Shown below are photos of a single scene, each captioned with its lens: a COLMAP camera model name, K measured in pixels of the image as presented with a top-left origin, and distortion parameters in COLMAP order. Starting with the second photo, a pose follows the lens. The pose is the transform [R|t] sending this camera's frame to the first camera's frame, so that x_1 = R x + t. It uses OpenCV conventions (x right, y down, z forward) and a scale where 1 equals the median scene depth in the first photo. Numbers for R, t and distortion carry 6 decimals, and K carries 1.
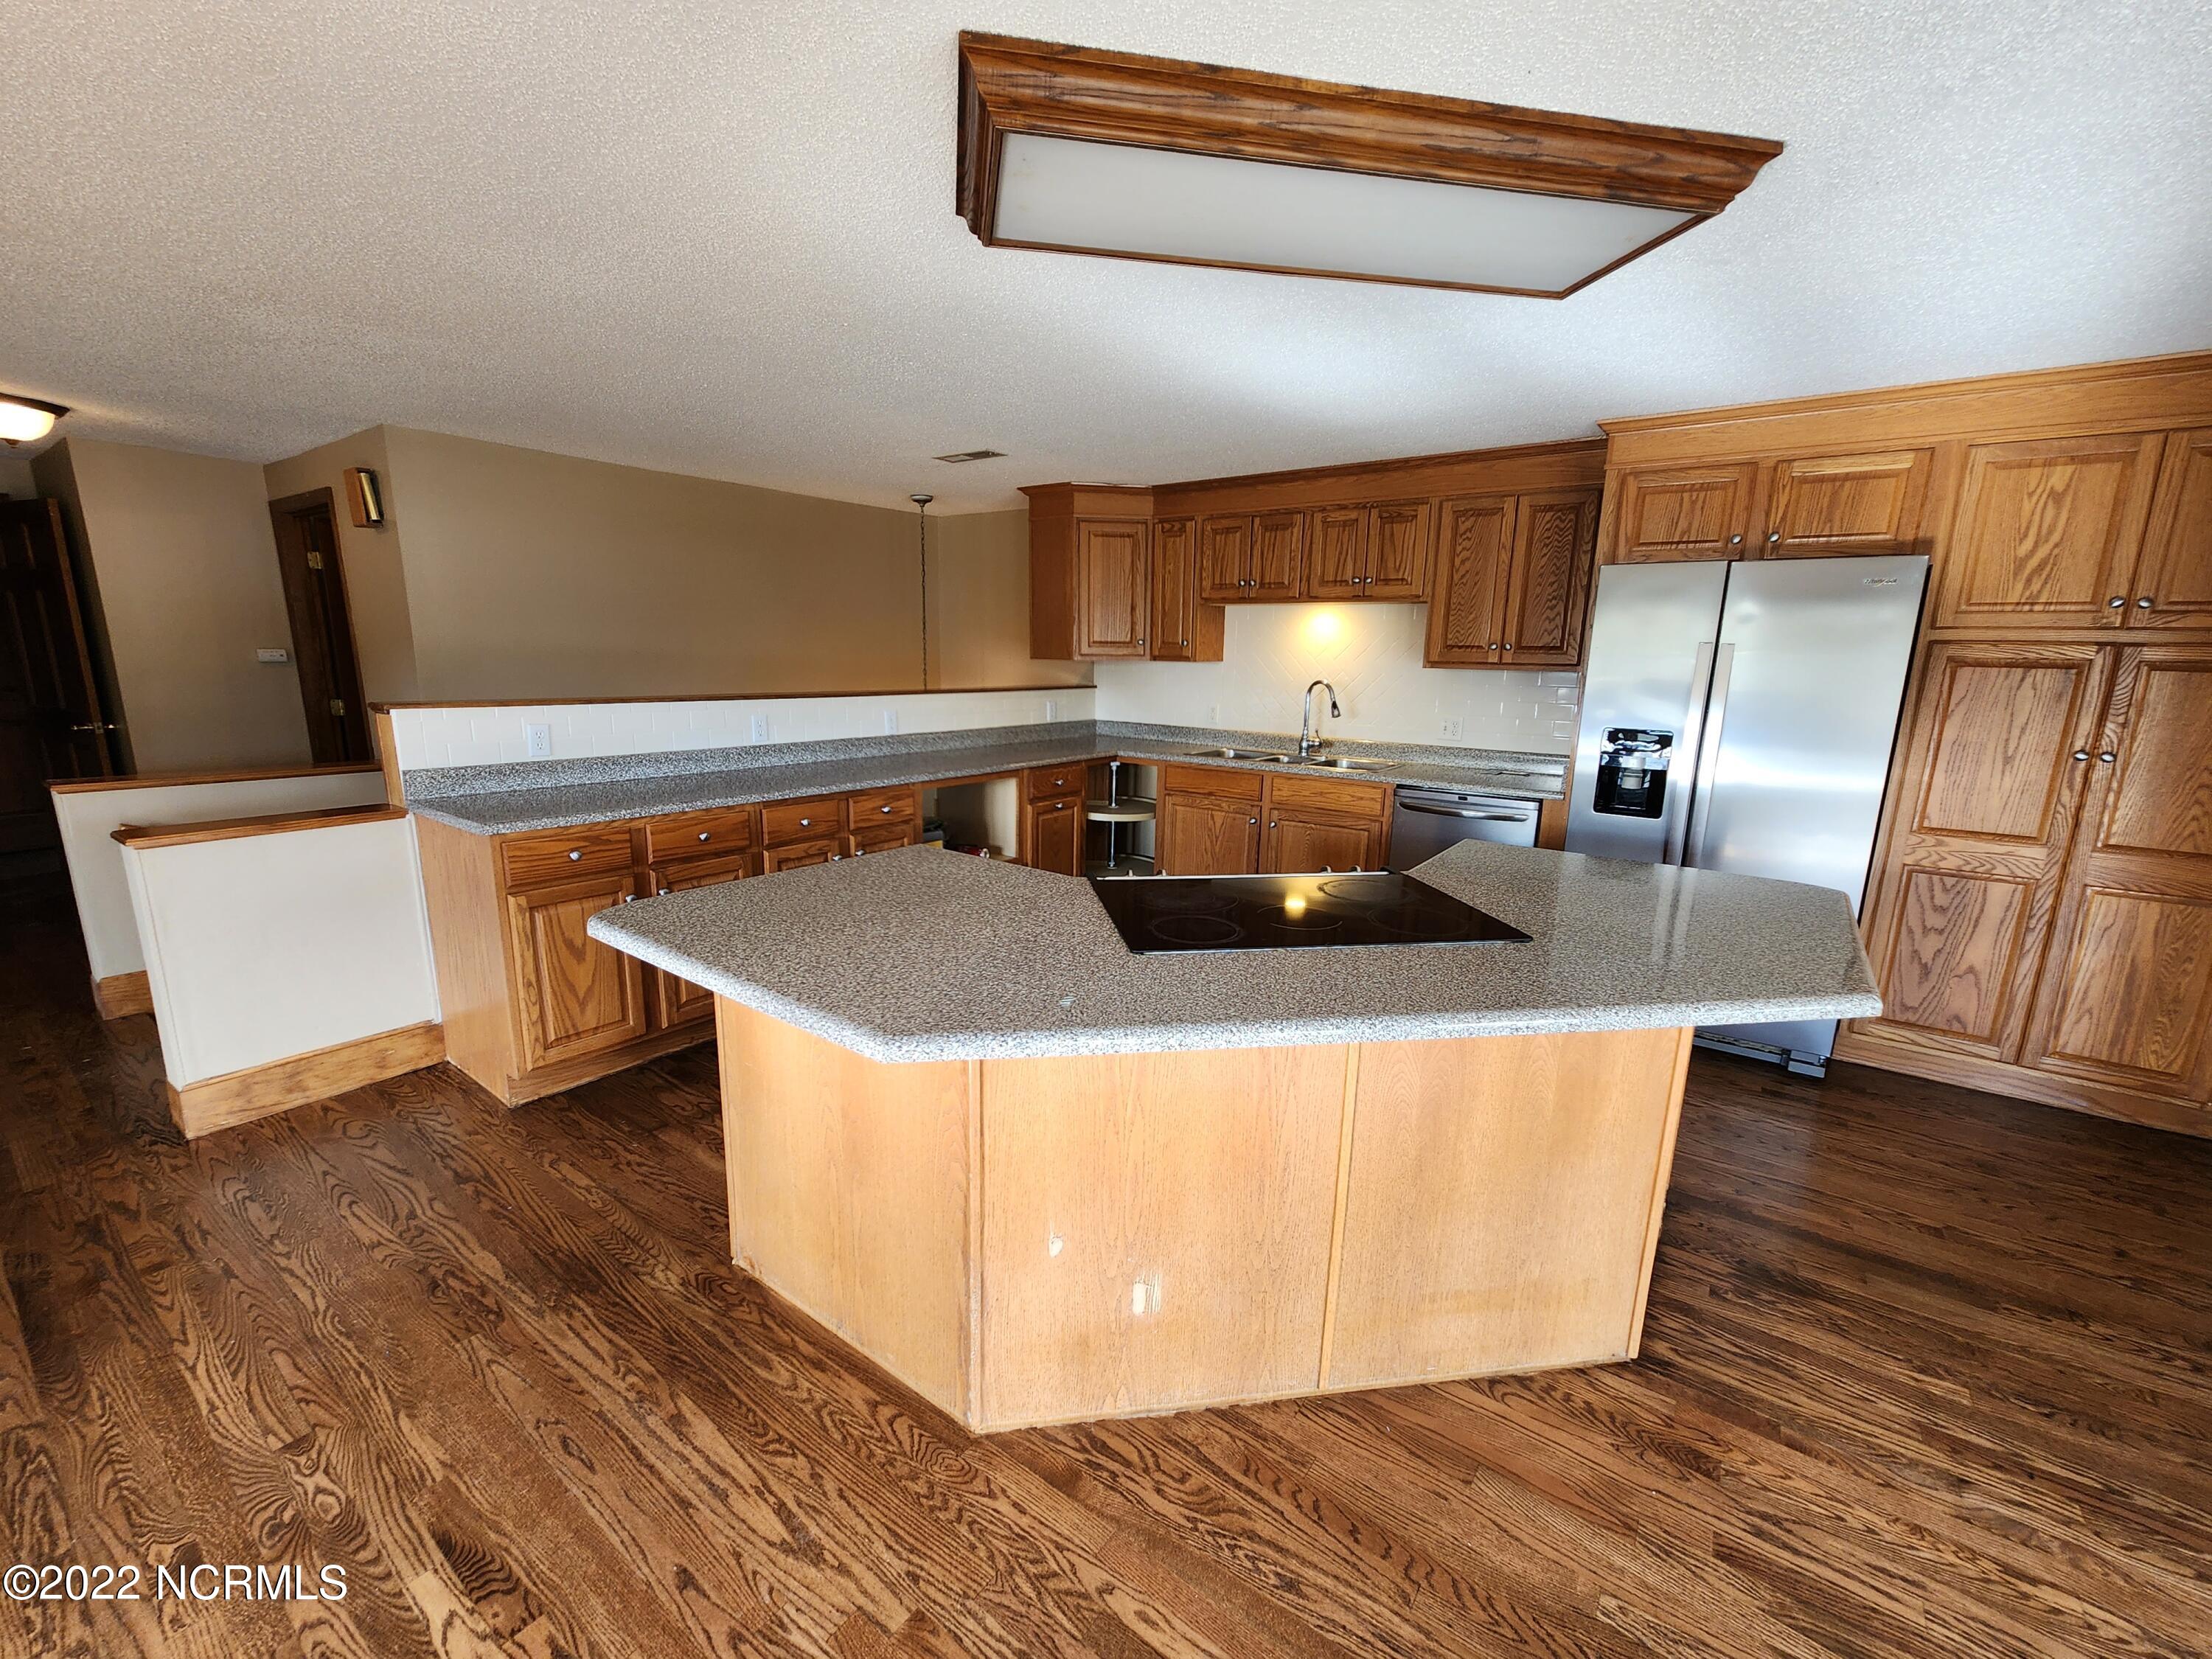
lens RADIAL K [[903.5, 0, 1104.8], [0, 903.5, 846.1], [0, 0, 1]] dist [0.003044, 0.000043]
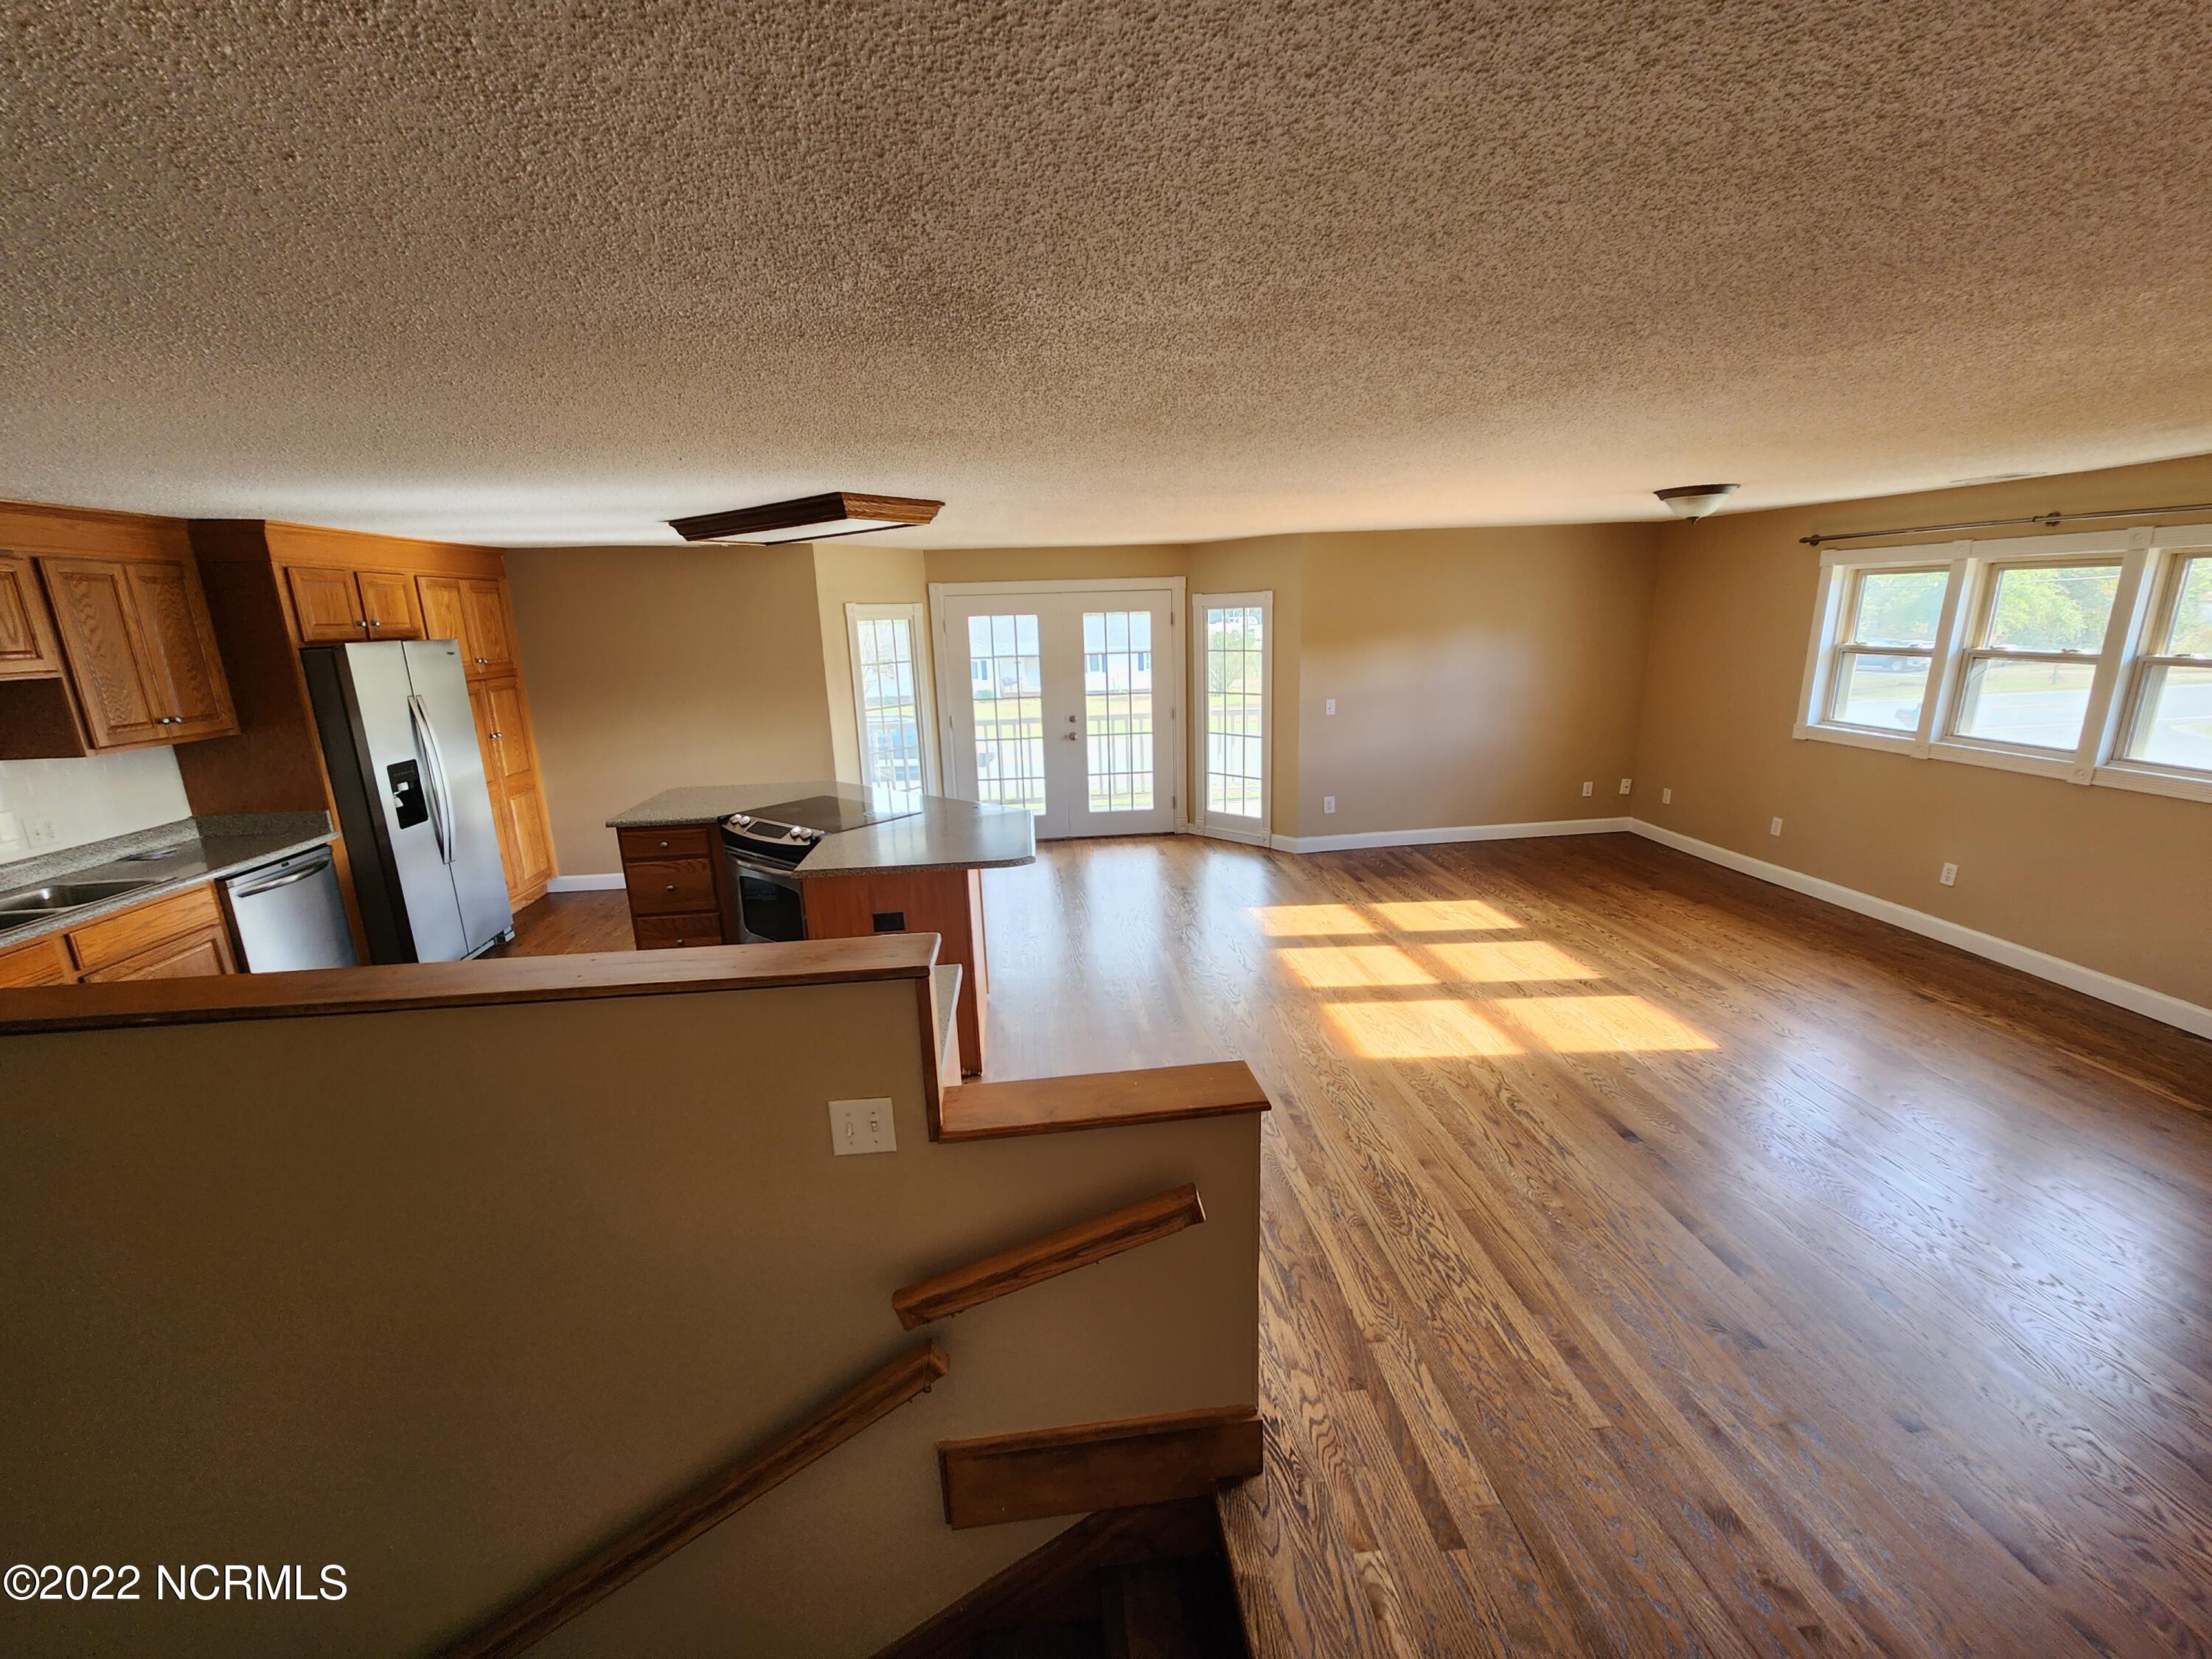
lens RADIAL K [[903.5, 0, 1104.8], [0, 903.5, 846.1], [0, 0, 1]] dist [0.003044, 0.000043]
pose [[-0.673296, -0.189098, 0.714783, -1.105557], [0.166687, 0.903033, 0.395912, -0.377970], [-0.720339, 0.385711, -0.576488, 1.074251]]
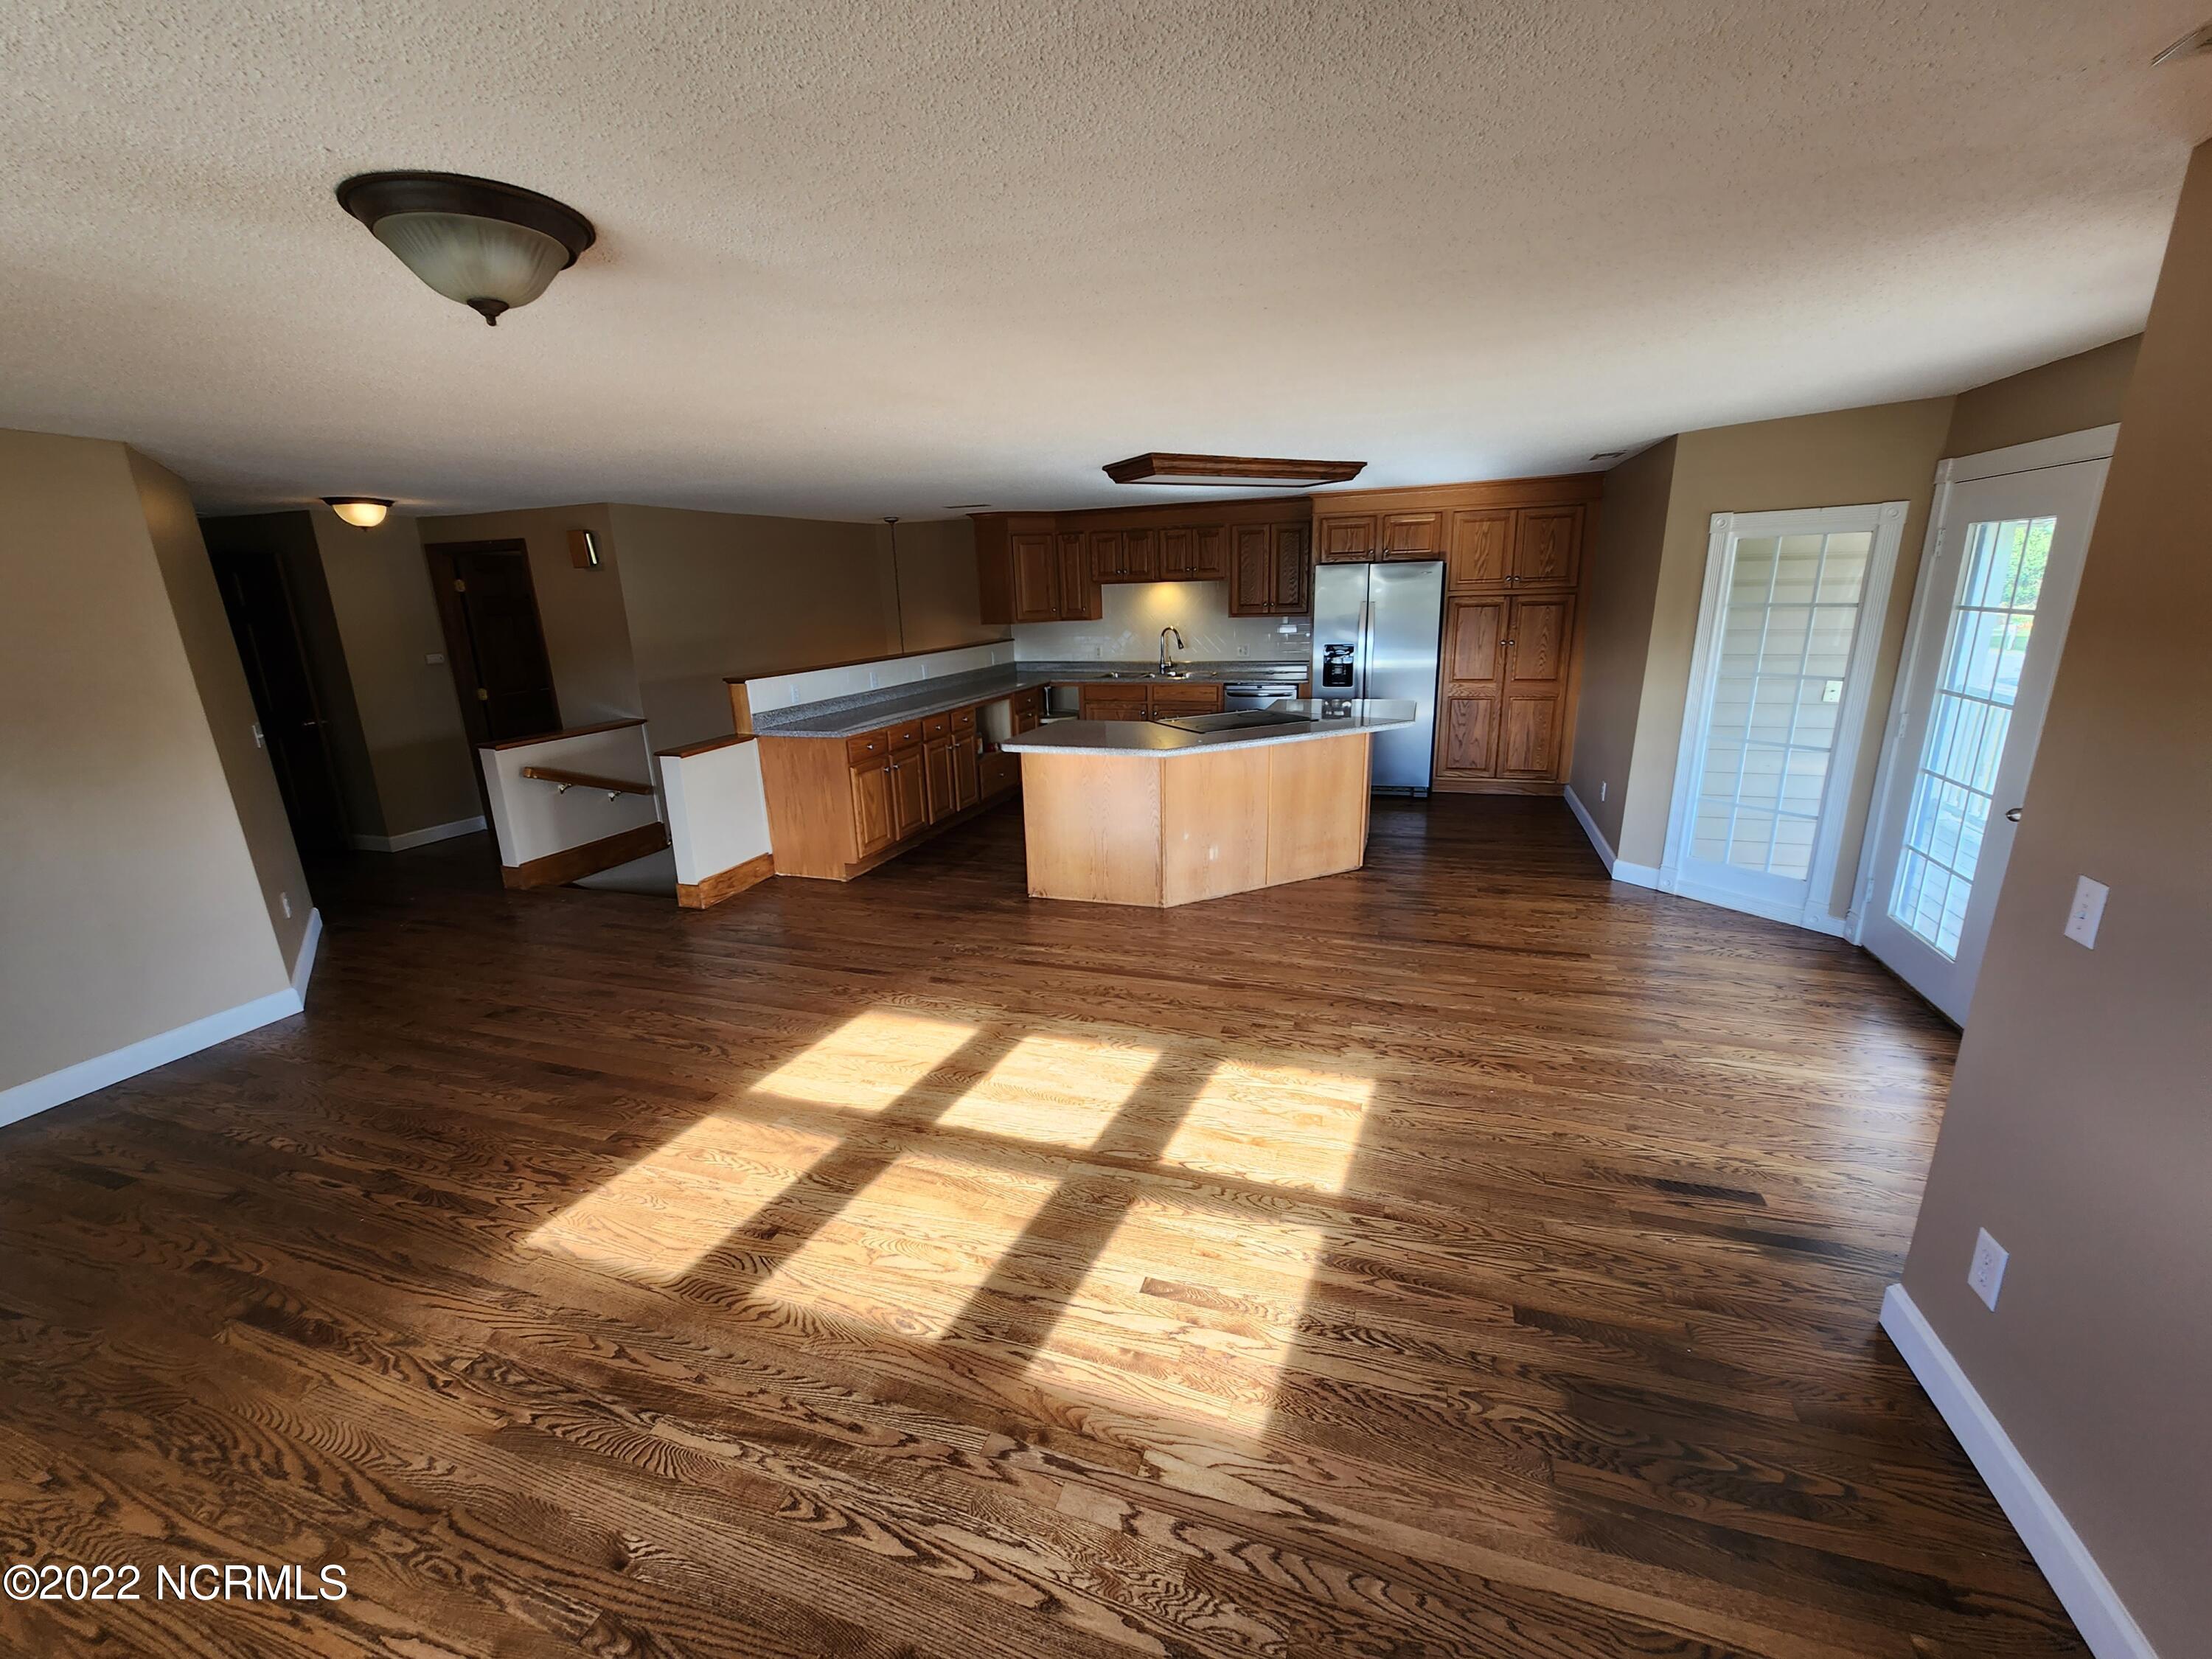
lens RADIAL K [[903.5, 0, 1104.8], [0, 903.5, 846.1], [0, 0, 1]] dist [0.003044, 0.000043]
pose [[0.953638, -0.130516, 0.271182, -0.553583], [0.112348, 0.990317, 0.081543, 0.101692], [-0.279199, -0.047296, 0.959068, -0.874132]]
